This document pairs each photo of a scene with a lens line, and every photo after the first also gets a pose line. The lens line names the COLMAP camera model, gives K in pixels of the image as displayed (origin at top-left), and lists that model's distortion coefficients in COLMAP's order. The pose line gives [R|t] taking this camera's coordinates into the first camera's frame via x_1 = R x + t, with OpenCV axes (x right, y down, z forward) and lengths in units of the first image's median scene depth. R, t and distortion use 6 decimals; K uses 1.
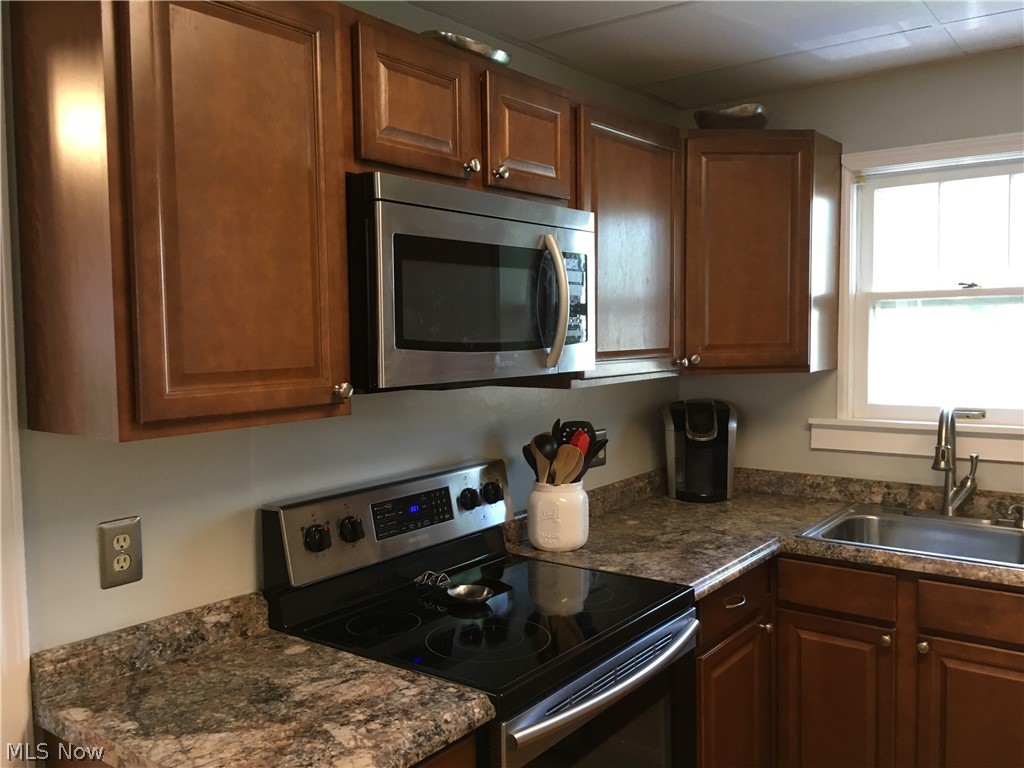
lens RADIAL K [[865.5, 0, 518.4], [0, 865.5, 389.0], [0, 0, 1]] dist [0.071865, -0.100545]
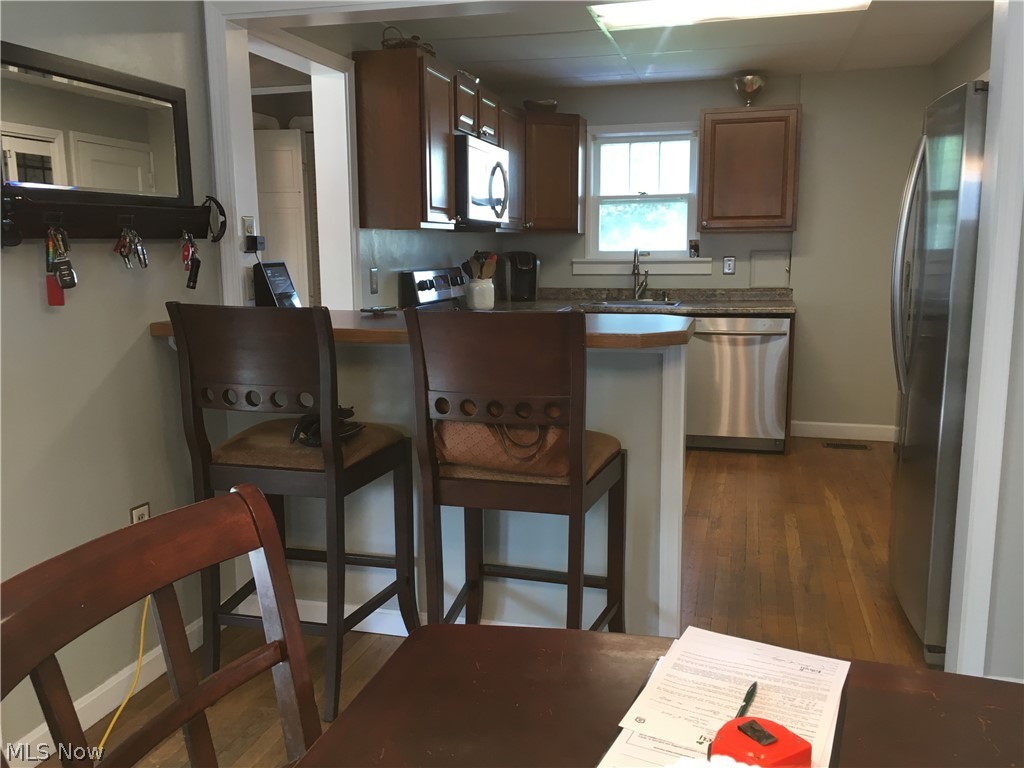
lens RADIAL K [[865.5, 0, 515.7], [0, 865.5, 384.3], [0, 0, 1]] dist [0.071865, -0.100545]
pose [[0.924953, -0.048543, 0.376969, -0.627322], [0.017240, 0.996148, 0.085976, 0.166441], [-0.379690, -0.073025, 0.922227, -0.921792]]
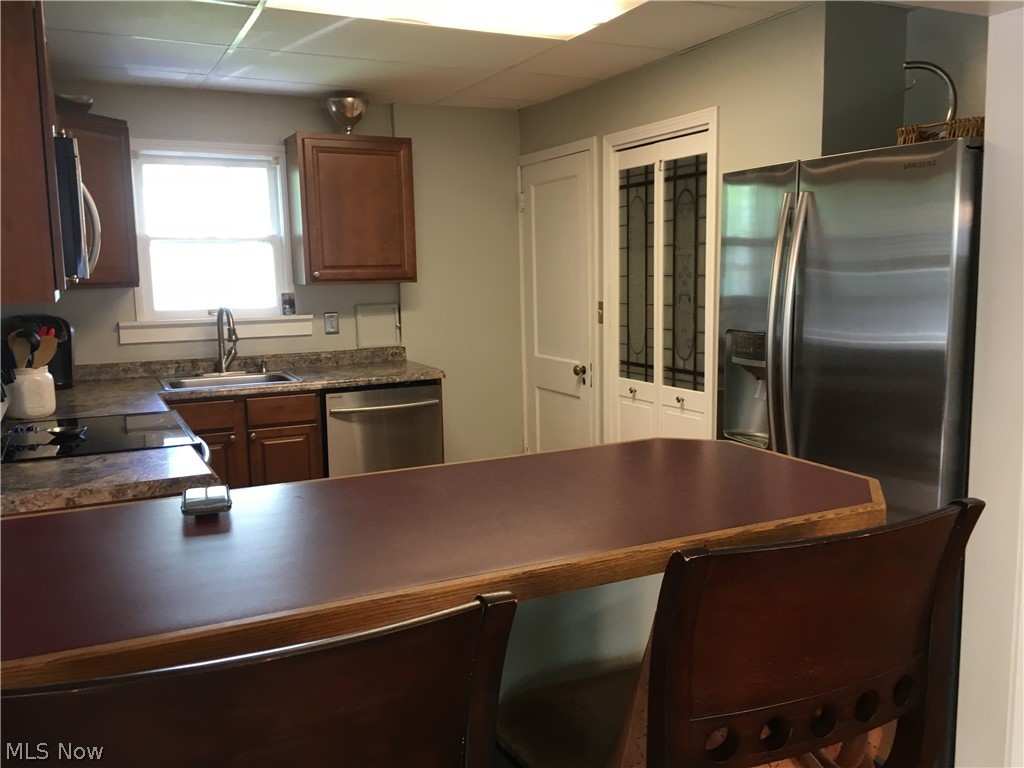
lens RADIAL K [[865.5, 0, 510.6], [0, 865.5, 378.3], [0, 0, 1]] dist [0.071865, -0.100545]
pose [[0.442810, -0.101854, 0.890811, -0.740010], [0.071914, 0.994360, 0.077946, 0.066579], [-0.893727, 0.029547, 0.447638, -0.222074]]
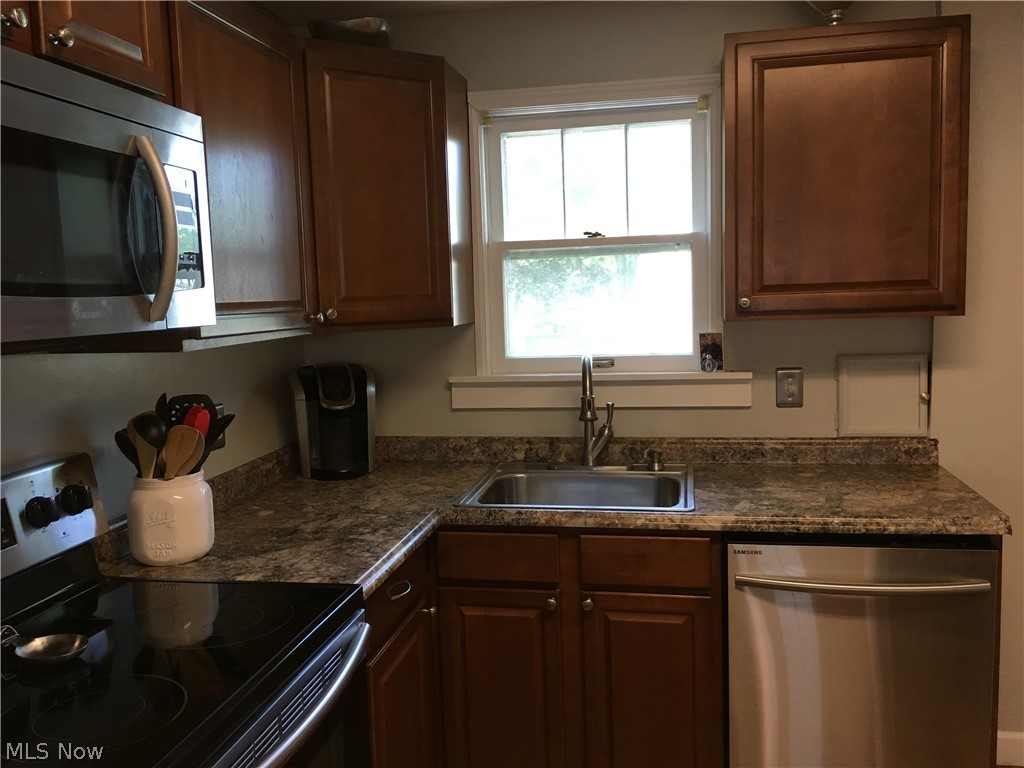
lens RADIAL K [[865.5, 0, 513.9], [0, 865.5, 388.4], [0, 0, 1]] dist [0.071865, -0.100545]
pose [[0.895558, -0.060410, 0.440824, -0.015830], [0.046510, 0.998023, 0.042280, 0.011087], [-0.442507, -0.017362, 0.896597, 0.154981]]
